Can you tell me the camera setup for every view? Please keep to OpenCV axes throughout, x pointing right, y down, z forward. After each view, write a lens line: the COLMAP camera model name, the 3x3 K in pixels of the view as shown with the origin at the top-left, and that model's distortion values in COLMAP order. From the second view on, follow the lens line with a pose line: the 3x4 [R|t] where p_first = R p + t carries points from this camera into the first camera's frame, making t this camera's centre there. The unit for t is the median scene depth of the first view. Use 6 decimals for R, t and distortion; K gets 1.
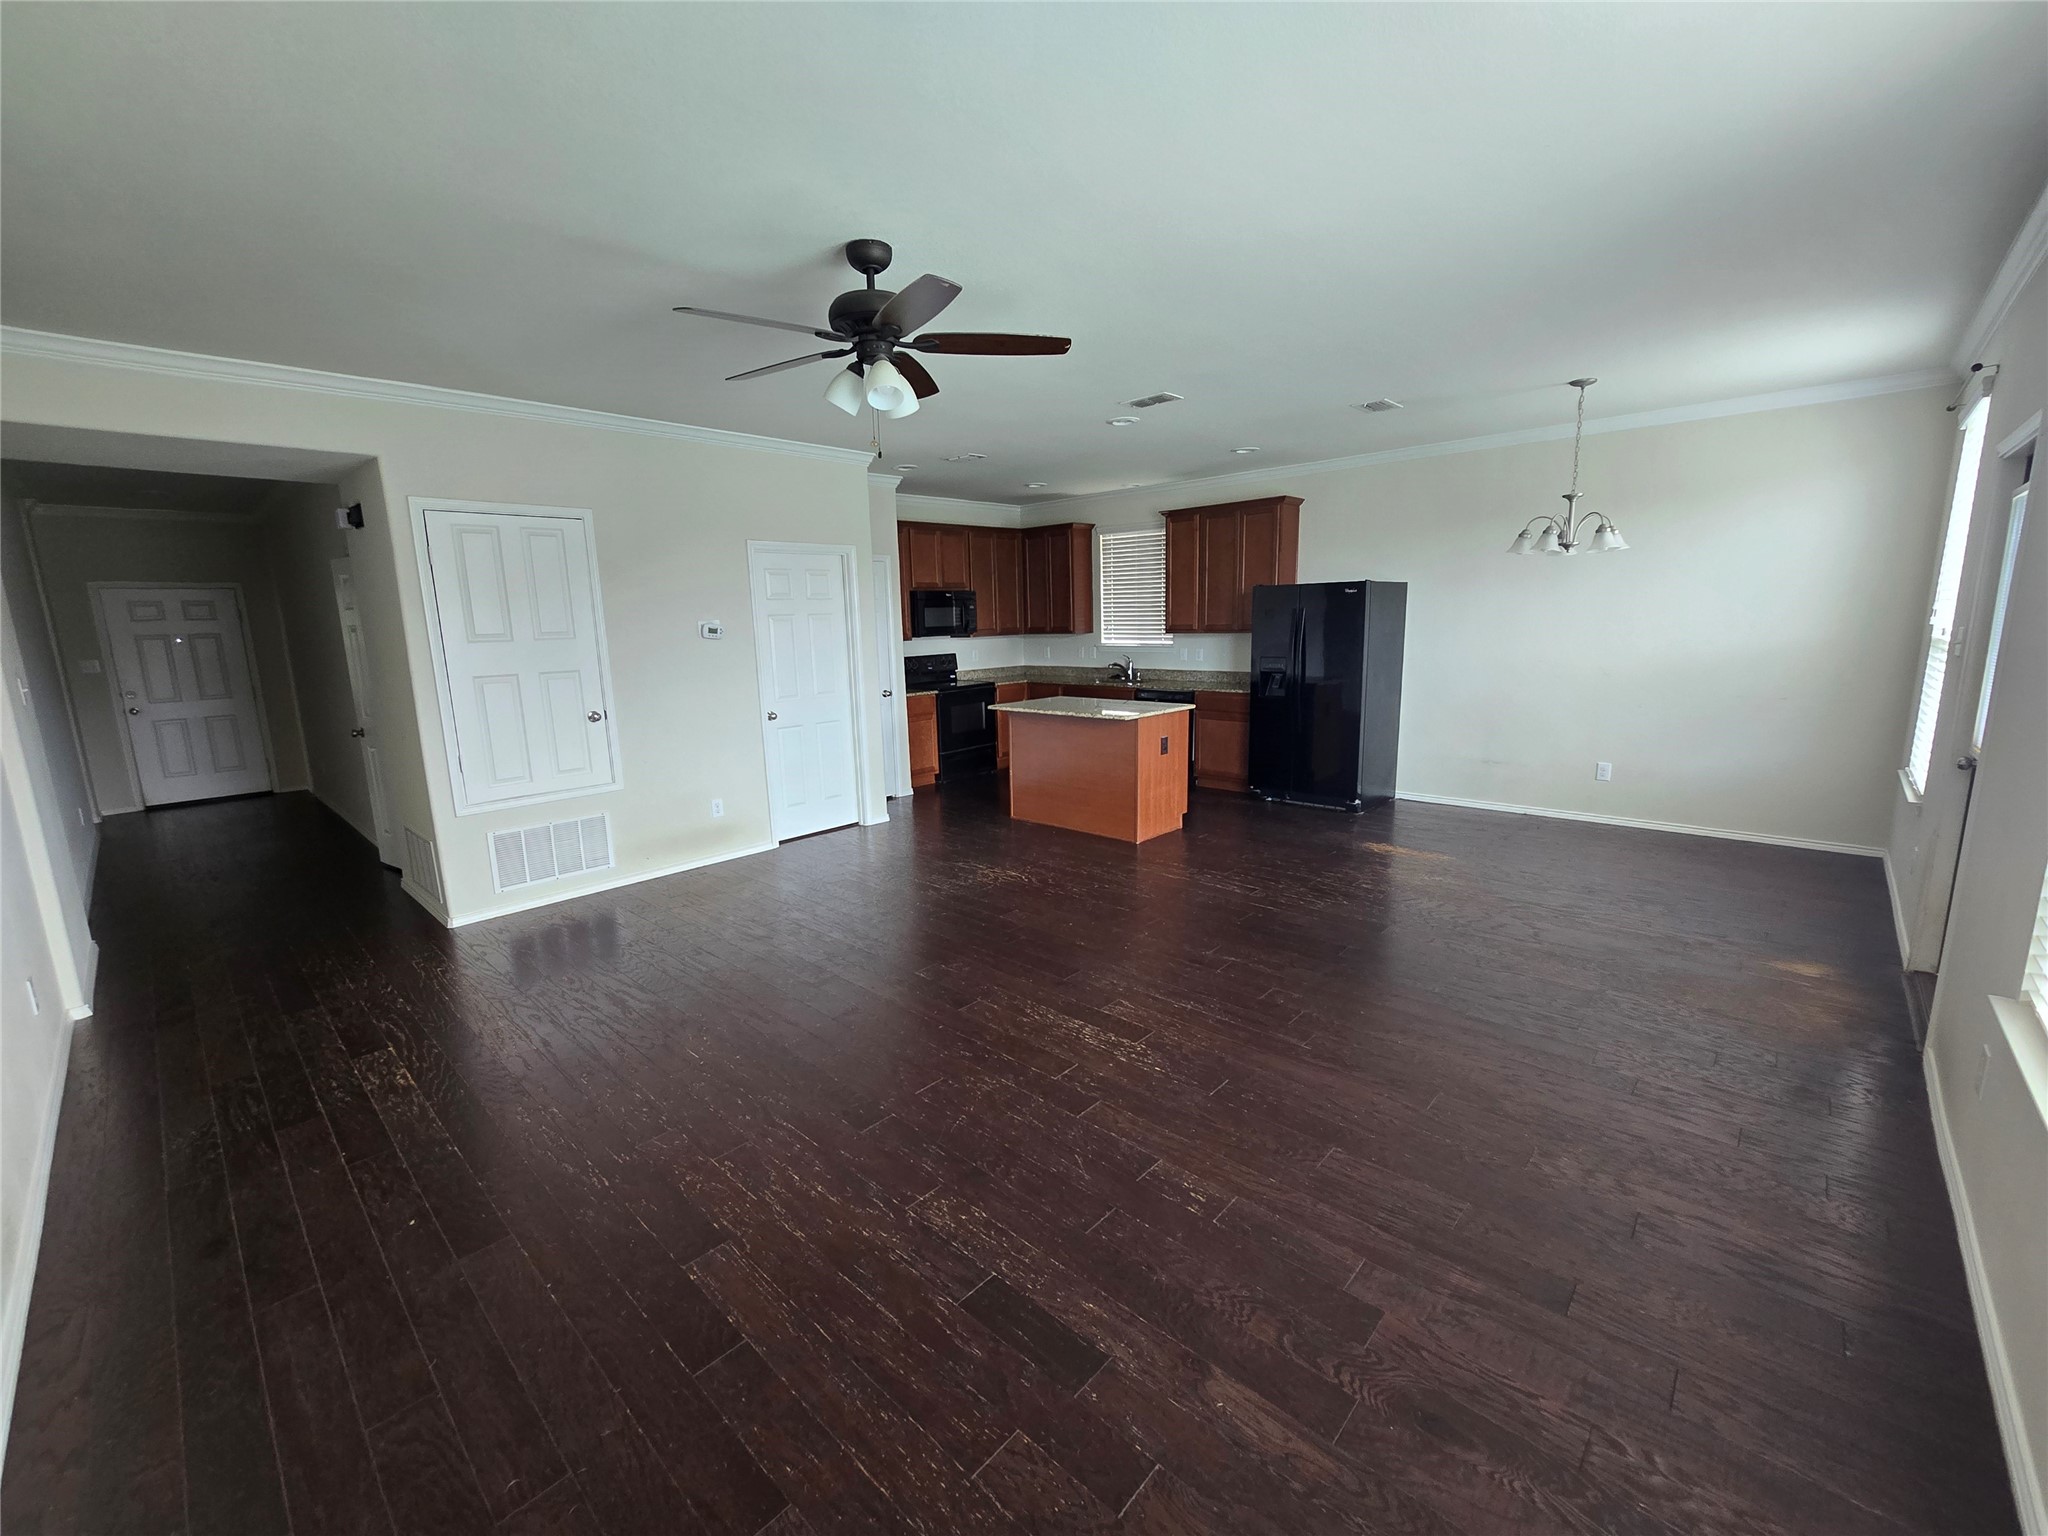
lens RADIAL K [[834.5, 0, 1025.2], [0, 834.5, 767.6], [0, 0, 1]] dist [0.000562, 0.000120]
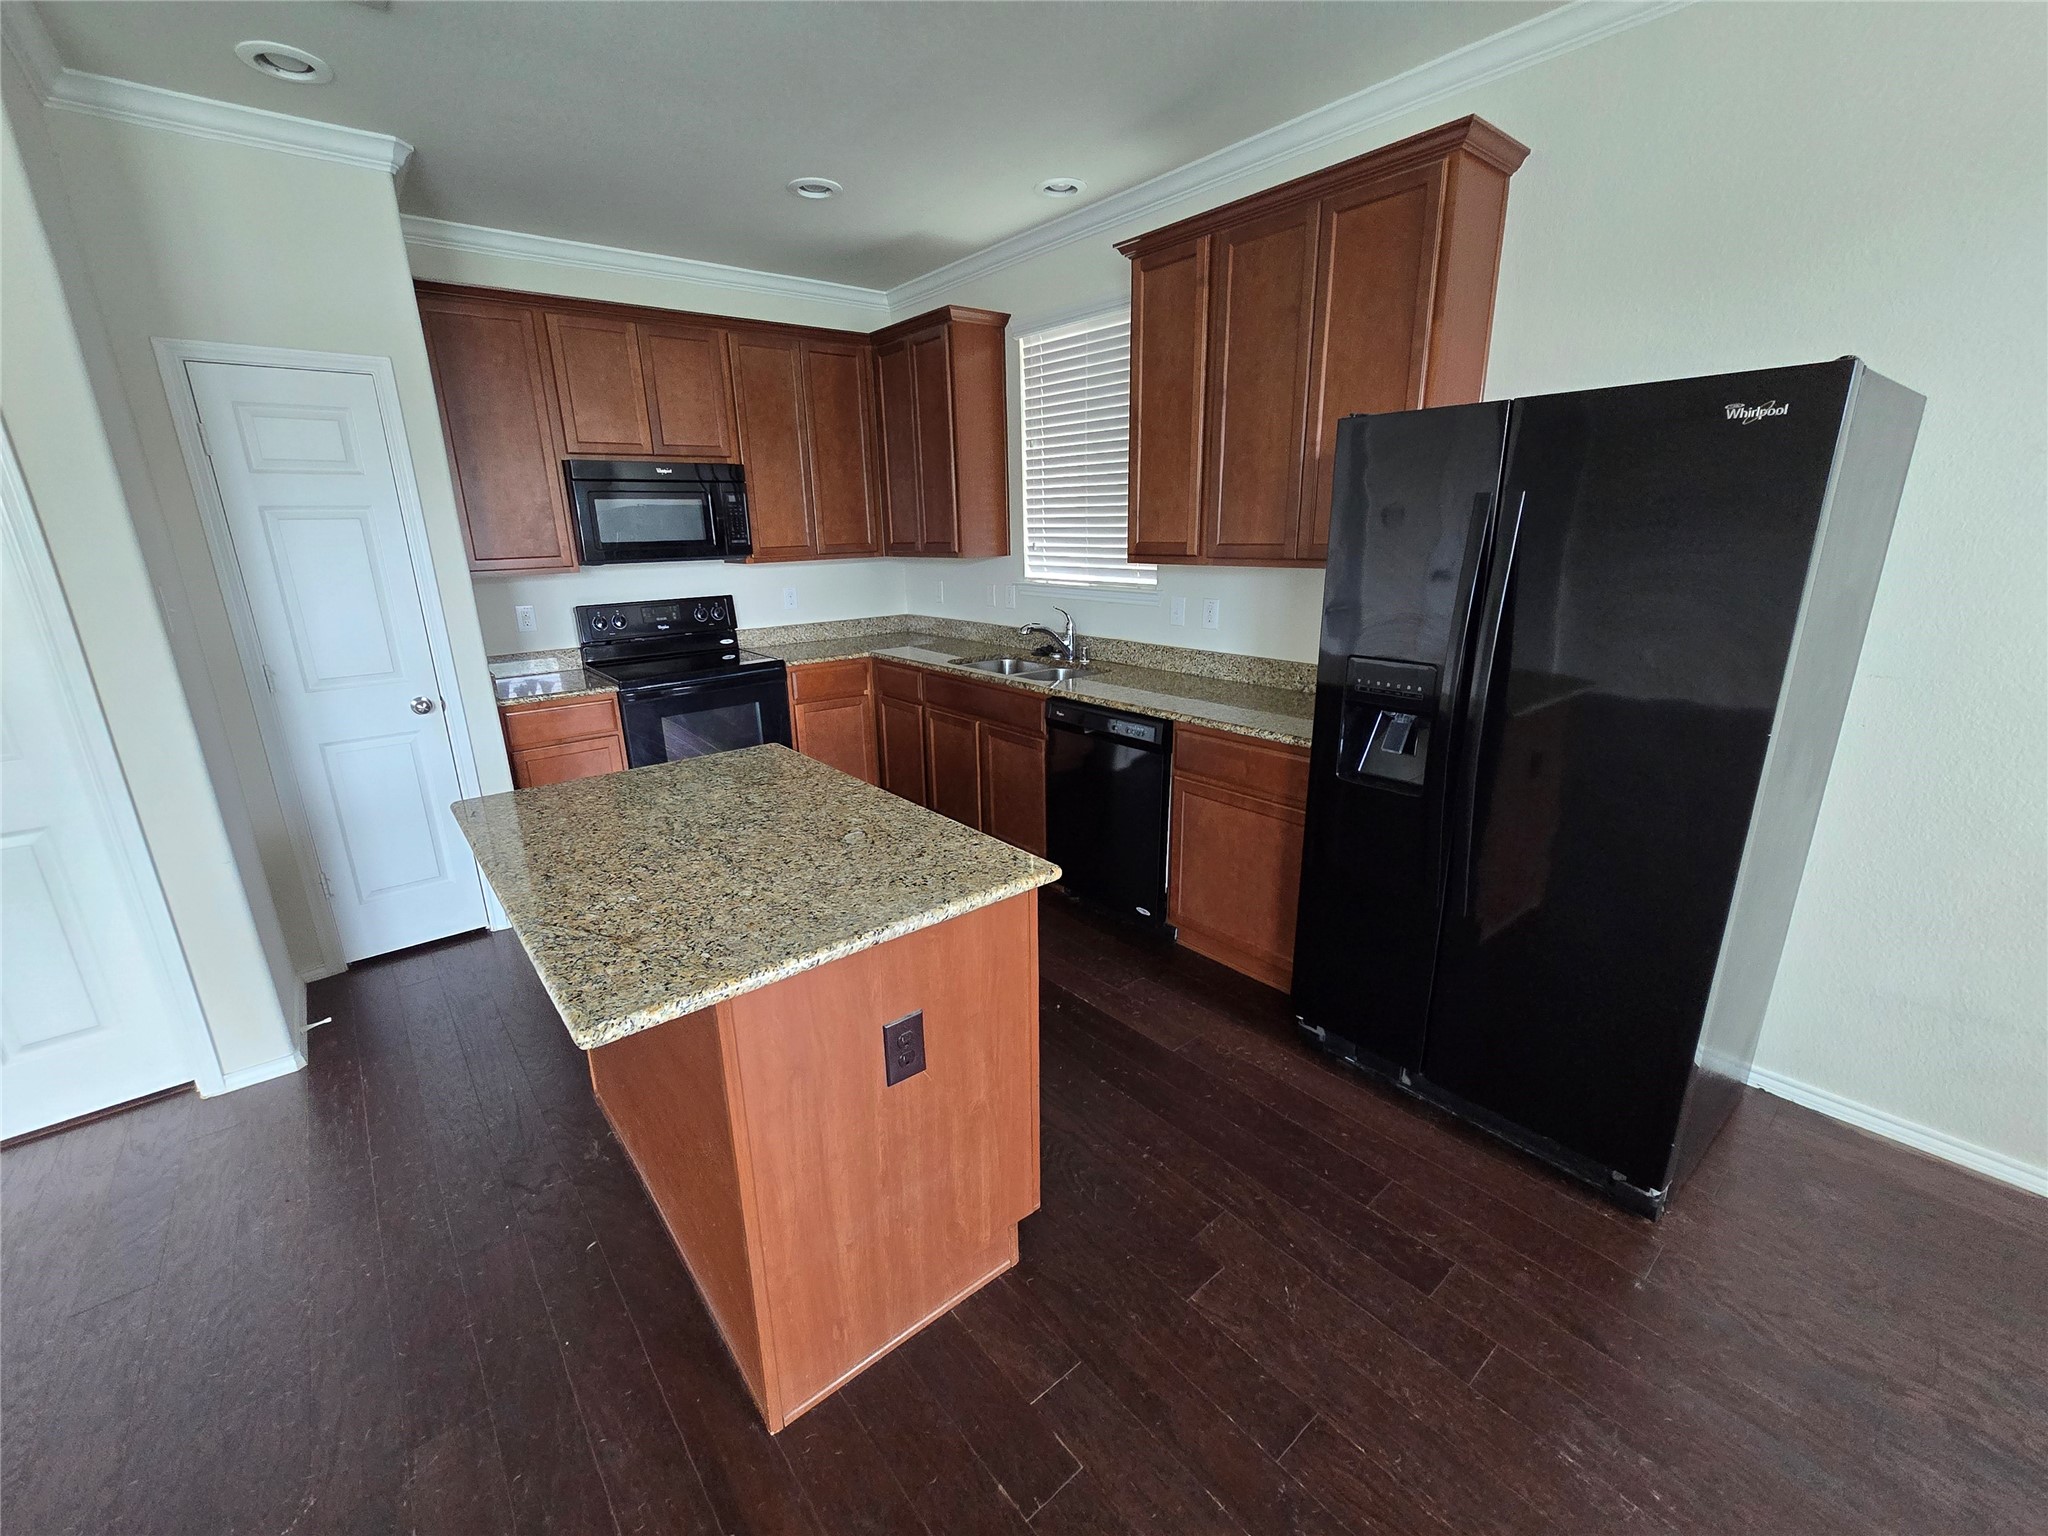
lens RADIAL K [[834.5, 0, 1021.2], [0, 834.5, 767.4], [0, 0, 1]] dist [0.000562, 0.000120]
pose [[0.991319, 0.038504, -0.125717, 0.167458], [-0.024393, 0.993419, 0.111913, -0.101889], [0.129199, -0.107875, 0.985734, 0.556970]]
